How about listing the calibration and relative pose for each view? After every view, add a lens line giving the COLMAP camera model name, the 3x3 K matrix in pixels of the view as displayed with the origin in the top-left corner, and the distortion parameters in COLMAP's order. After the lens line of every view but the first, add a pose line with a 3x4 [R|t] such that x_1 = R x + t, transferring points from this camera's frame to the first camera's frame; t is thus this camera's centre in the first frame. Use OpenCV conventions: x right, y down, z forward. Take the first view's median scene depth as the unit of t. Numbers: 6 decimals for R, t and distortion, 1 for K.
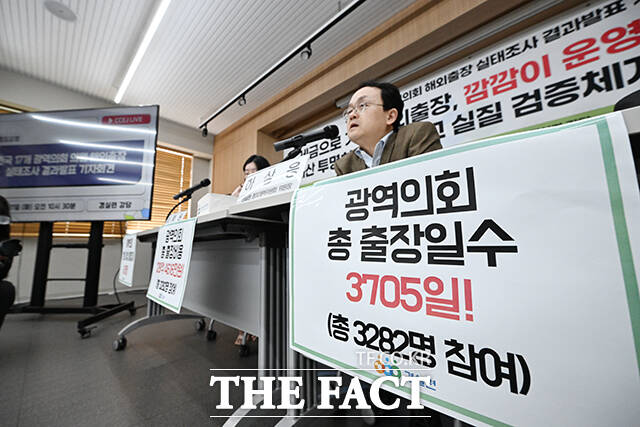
lens RADIAL K [[253.4, 0, 326.4], [0, 253.4, 211.0], [0, 0, 1]] dist [-0.001734, -0.000062]
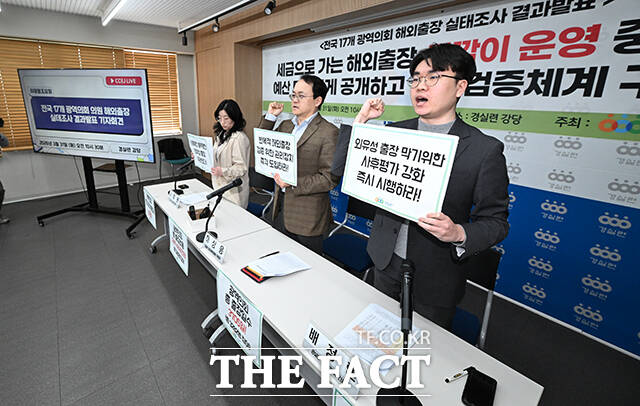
lens RADIAL K [[297.5, 0, 283.6], [0, 297.5, 162.8], [0, 0, 1]] dist [-0.010357, 0.003187]
pose [[0.984185, 0.069777, -0.162821, 0.224767], [-0.004112, 0.927903, 0.372798, -0.526789], [0.177095, -0.366233, 0.913516, -0.308236]]
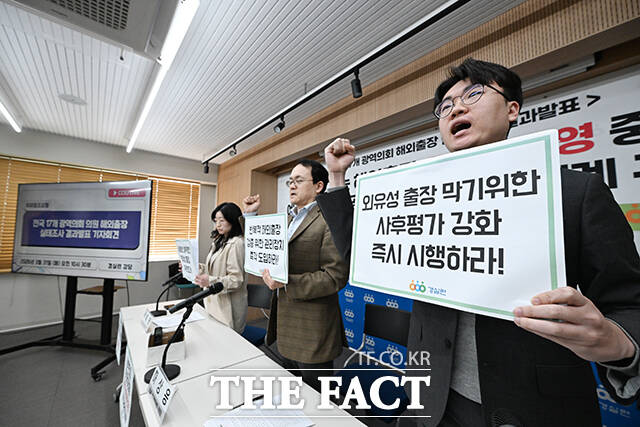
lens RADIAL K [[253.4, 0, 322.4], [0, 253.4, 210.5], [0, 0, 1]] dist [-0.001734, -0.000062]
pose [[0.994100, 0.017826, -0.106989, 0.243491], [-0.011282, 0.998045, 0.061468, -0.359521], [0.107876, -0.059898, 0.992358, -0.079130]]
